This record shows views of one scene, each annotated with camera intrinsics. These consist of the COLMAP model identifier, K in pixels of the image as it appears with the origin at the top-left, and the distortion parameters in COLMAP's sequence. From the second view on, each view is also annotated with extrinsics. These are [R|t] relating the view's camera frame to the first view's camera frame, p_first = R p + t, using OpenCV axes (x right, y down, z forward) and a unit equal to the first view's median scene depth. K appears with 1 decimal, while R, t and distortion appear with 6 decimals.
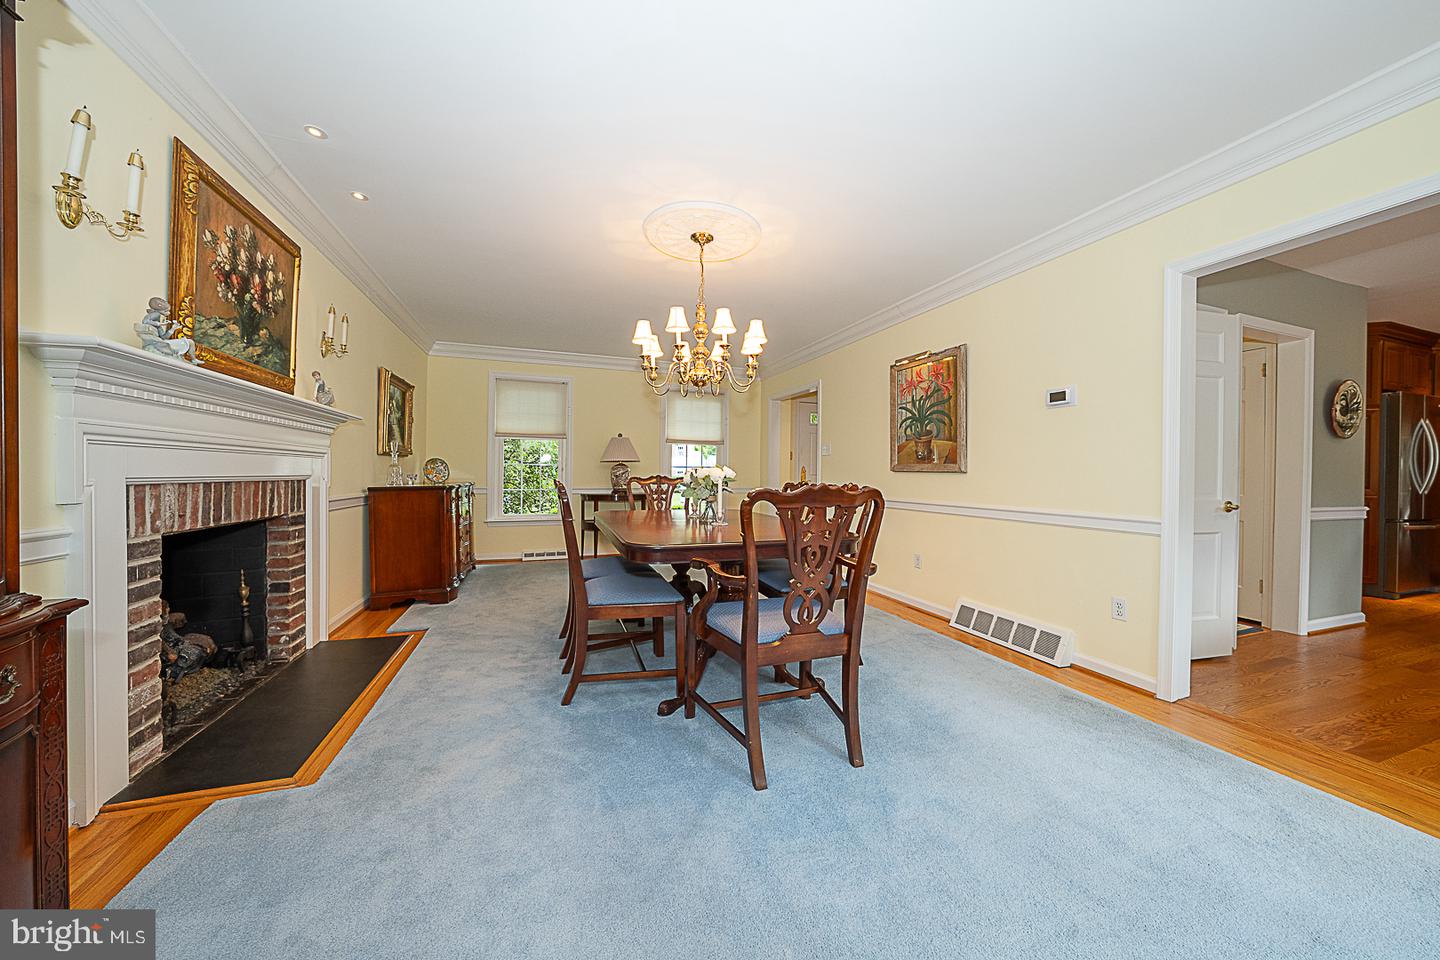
lens RADIAL K [[498.4, 0, 724.0], [0, 498.4, 475.8], [0, 0, 1]] dist [-0.012027, -0.000010]
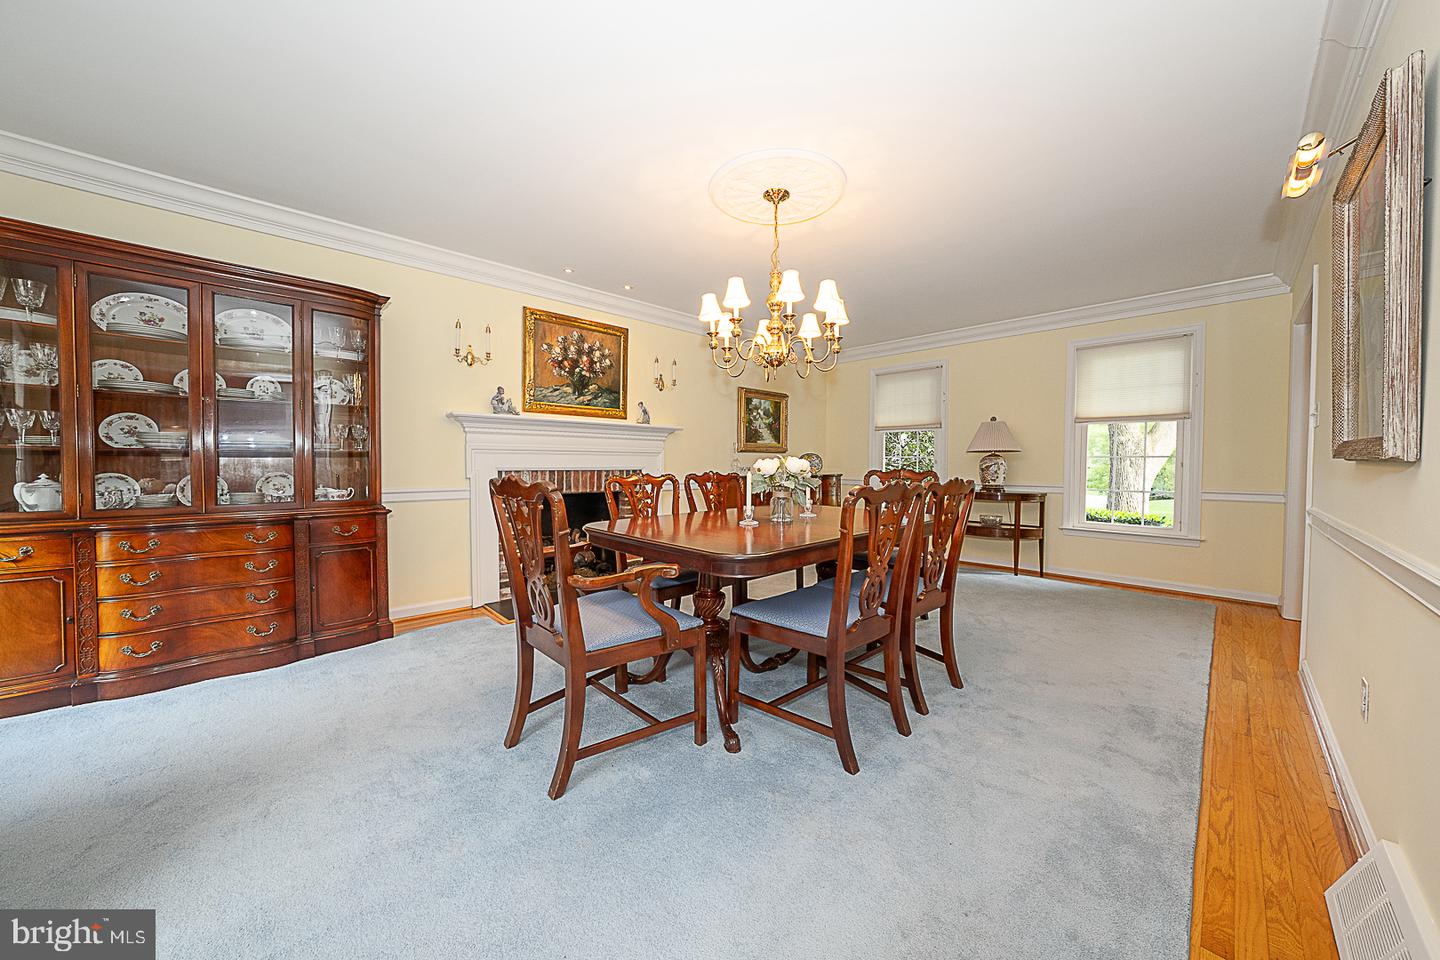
lens RADIAL K [[498.4, 0, 717.8], [0, 498.4, 474.6], [0, 0, 1]] dist [-0.012027, -0.000010]
pose [[0.390368, 0.015259, -0.920532, 0.910170], [-0.005425, 0.999883, 0.014274, -0.002338], [0.920643, -0.000578, 0.390405, 0.720635]]
